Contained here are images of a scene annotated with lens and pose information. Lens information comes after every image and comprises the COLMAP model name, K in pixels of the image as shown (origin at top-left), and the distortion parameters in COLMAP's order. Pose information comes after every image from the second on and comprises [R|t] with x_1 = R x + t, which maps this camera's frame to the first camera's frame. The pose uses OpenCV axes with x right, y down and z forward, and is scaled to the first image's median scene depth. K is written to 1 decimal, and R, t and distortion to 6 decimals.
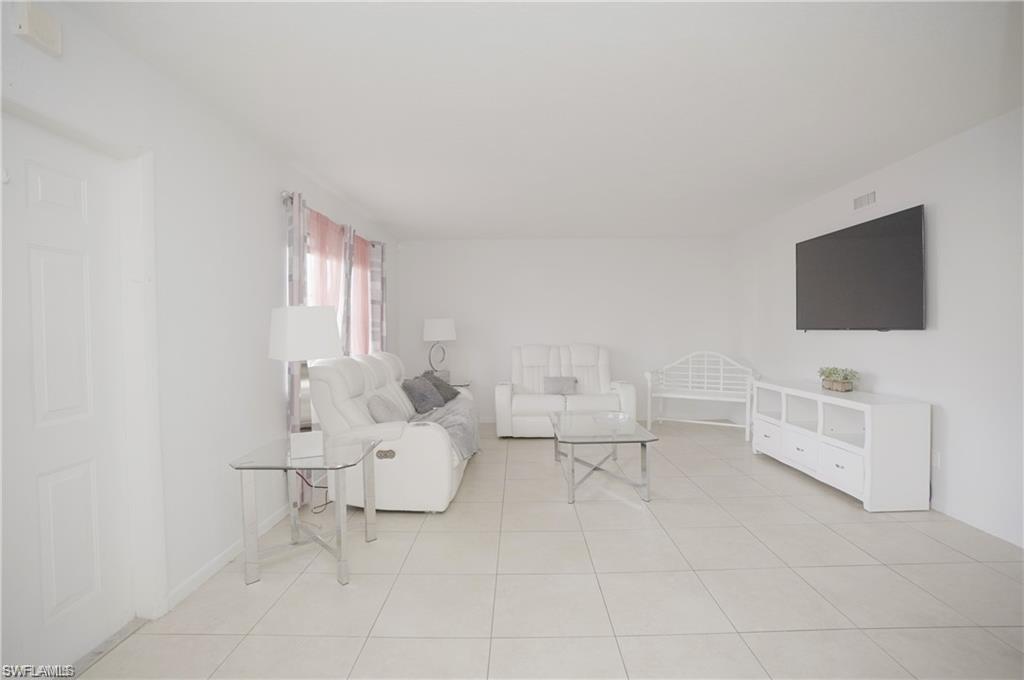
lens RADIAL K [[475.8, 0, 517.2], [0, 475.8, 337.1], [0, 0, 1]] dist [-0.068111, 0.028195]
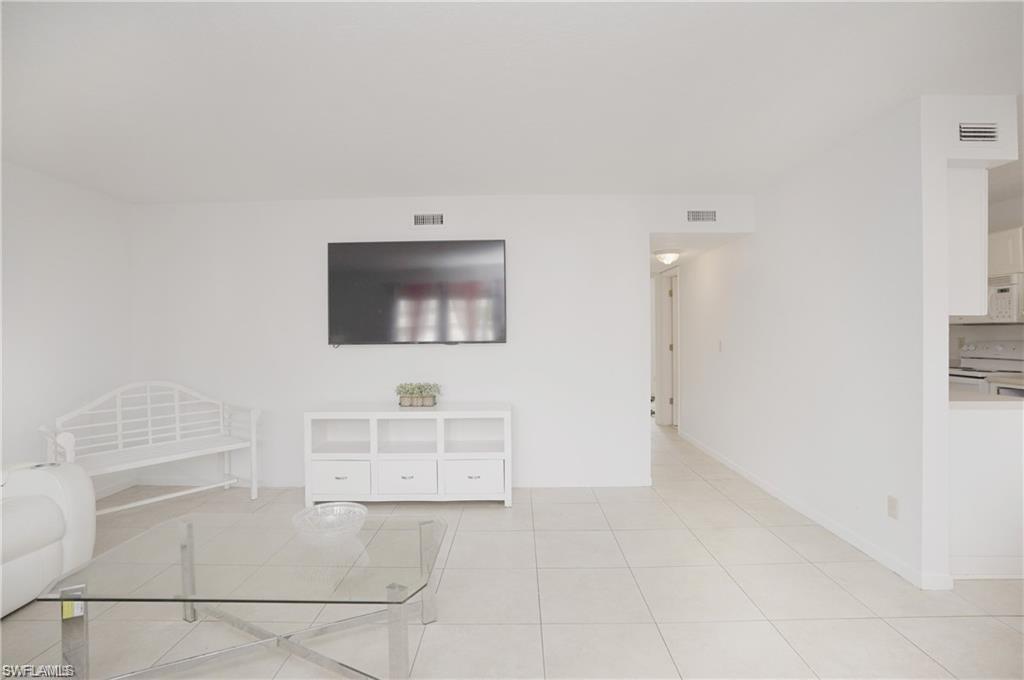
lens RADIAL K [[475.8, 0, 517.2], [0, 475.8, 337.1], [0, 0, 1]] dist [-0.068111, 0.028195]
pose [[0.001603, 0.007016, 0.999974, -0.259028], [0.025230, 0.999657, -0.007055, -0.014889], [-0.999680, 0.025241, 0.001425, 0.663944]]
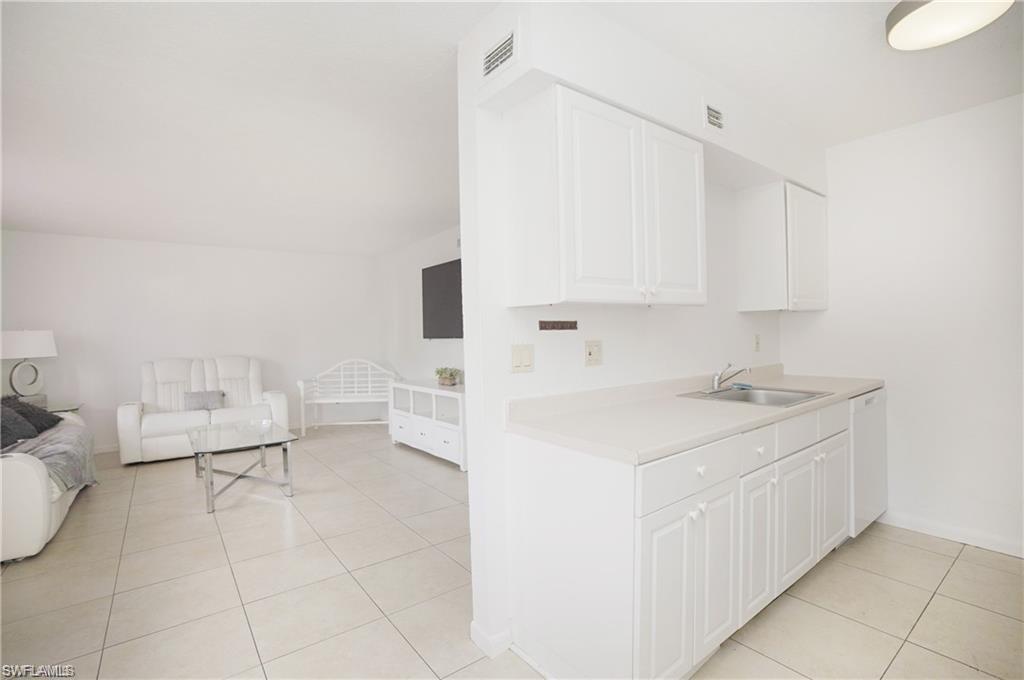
lens RADIAL K [[475.8, 0, 517.2], [0, 475.8, 337.1], [0, 0, 1]] dist [-0.068111, 0.028195]
pose [[0.790574, -0.011039, 0.612267, 0.023838], [0.022914, 0.999671, -0.011564, -0.000135], [-0.611938, 0.023171, 0.790567, -0.151648]]
